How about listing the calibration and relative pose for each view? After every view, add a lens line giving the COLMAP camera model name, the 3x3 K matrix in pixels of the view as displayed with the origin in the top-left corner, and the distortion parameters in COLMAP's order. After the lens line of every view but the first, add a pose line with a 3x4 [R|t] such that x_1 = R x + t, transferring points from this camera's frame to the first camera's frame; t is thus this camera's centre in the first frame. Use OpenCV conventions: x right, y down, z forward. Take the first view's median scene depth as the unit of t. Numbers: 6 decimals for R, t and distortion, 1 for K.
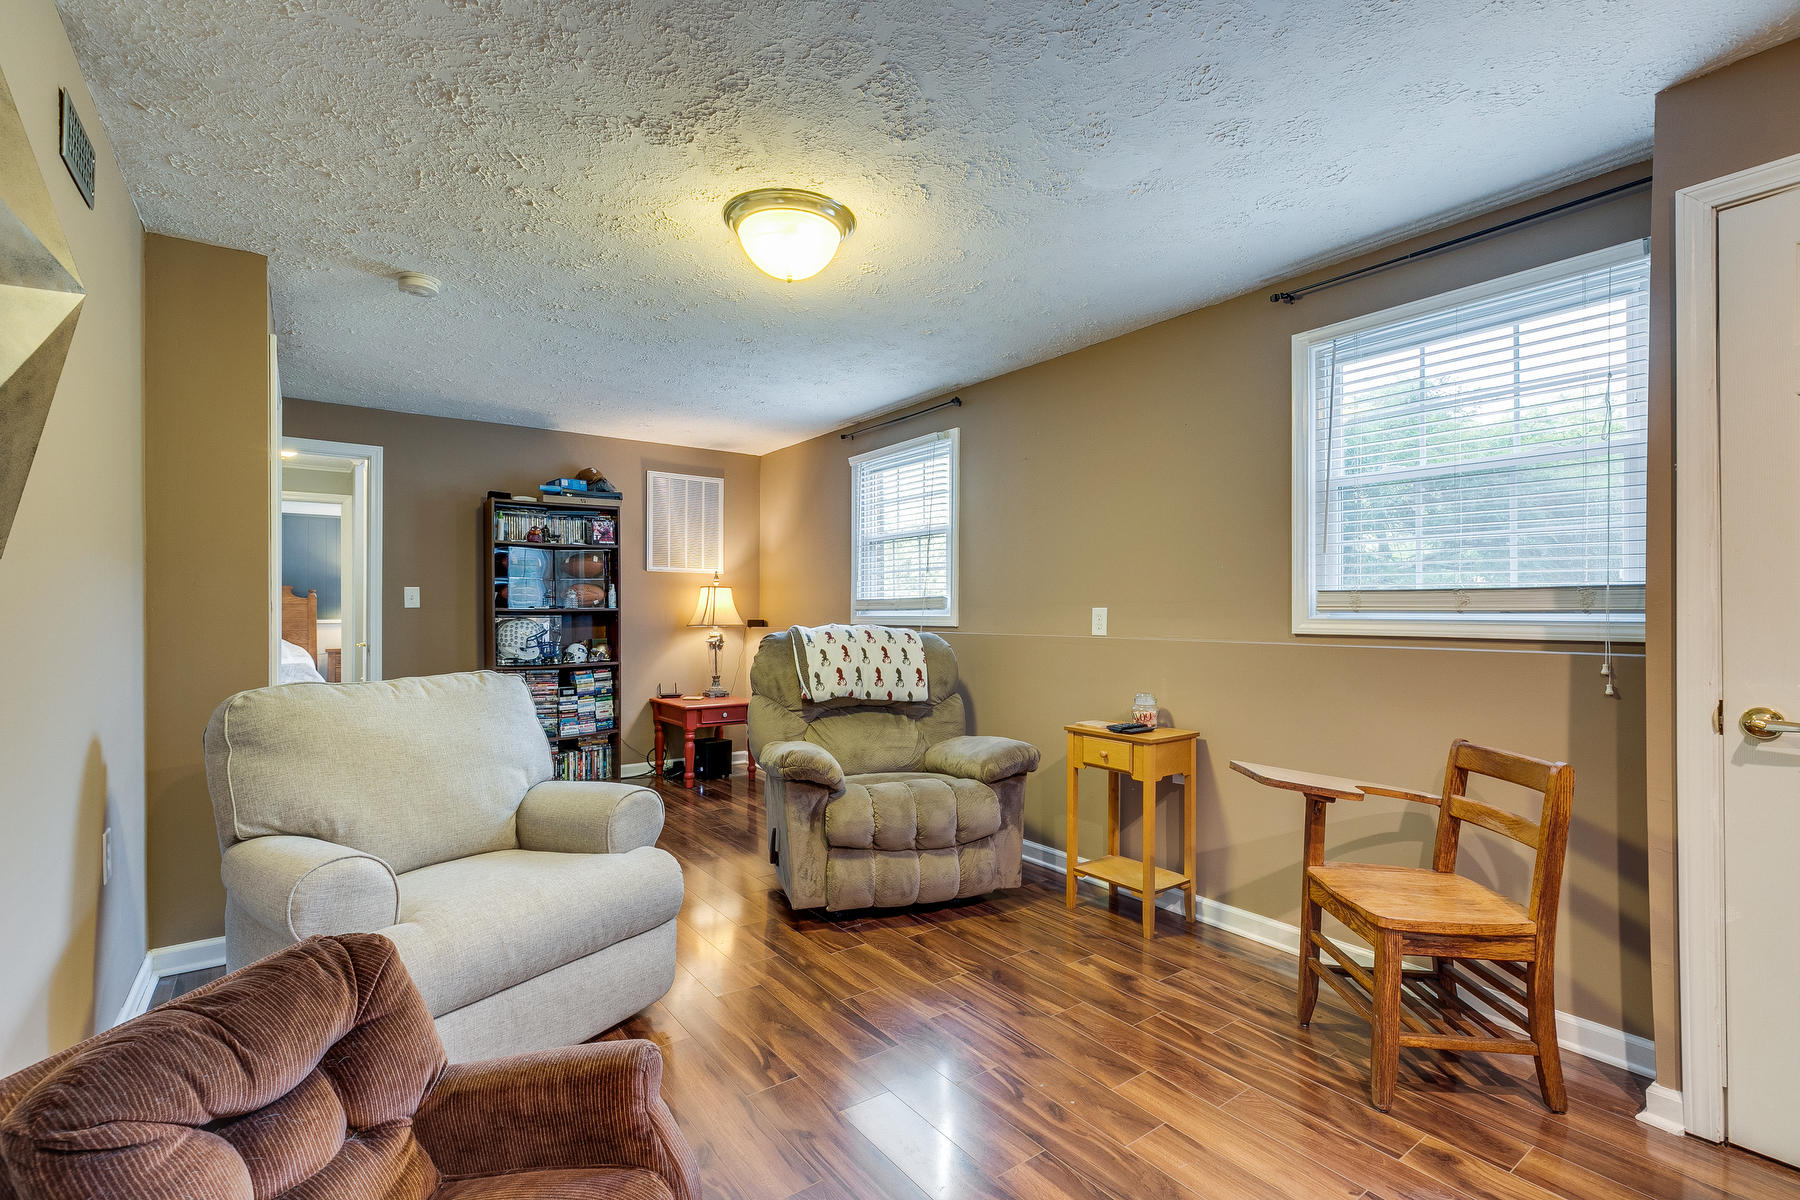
lens RADIAL K [[811.2, 0, 900.5], [0, 811.2, 608.2], [0, 0, 1]] dist [0.008030, -0.001288]
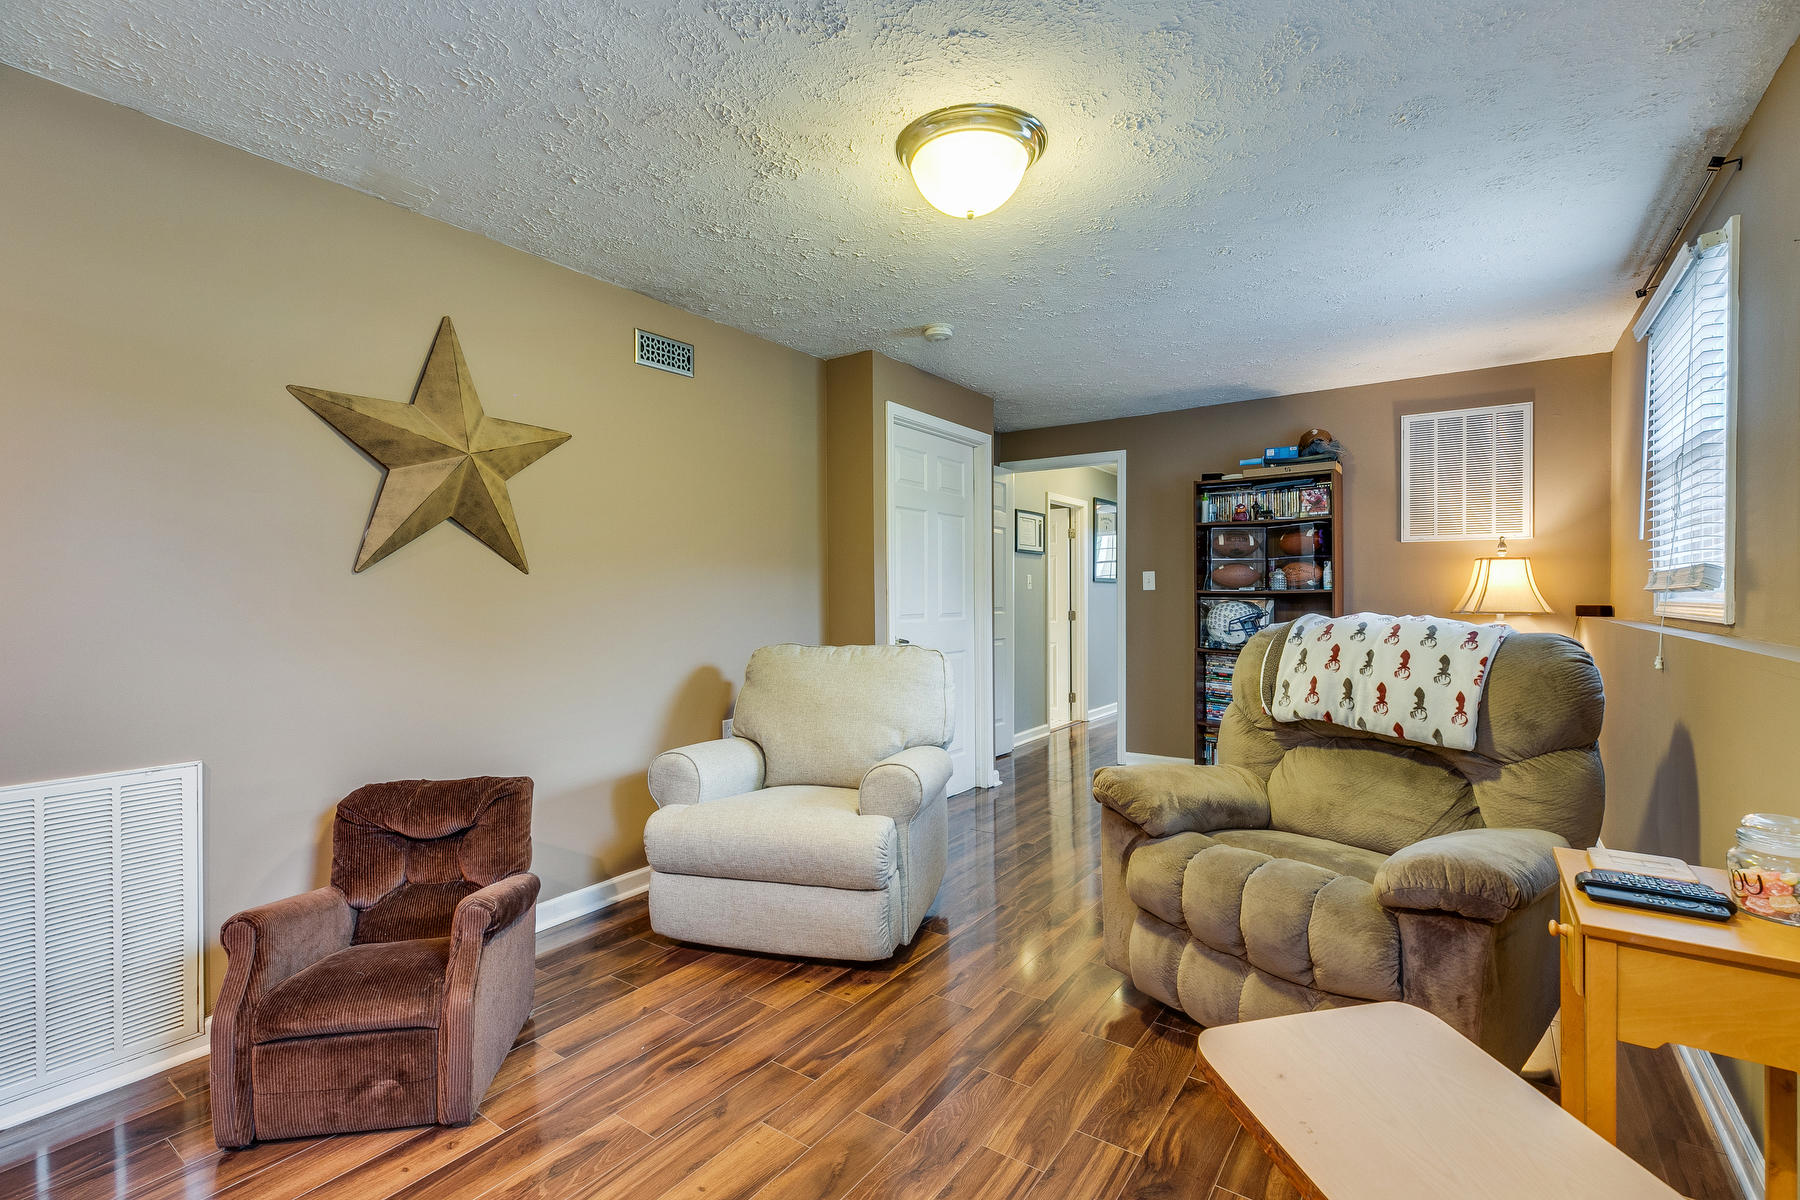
lens RADIAL K [[811.2, 0, 901.3], [0, 811.2, 595.6], [0, 0, 1]] dist [0.008030, -0.001288]
pose [[0.316628, 0.001360, -0.948549, 0.335400], [0.007449, 0.999965, 0.003921, -0.000366], [0.948521, -0.008307, 0.316606, 0.326931]]
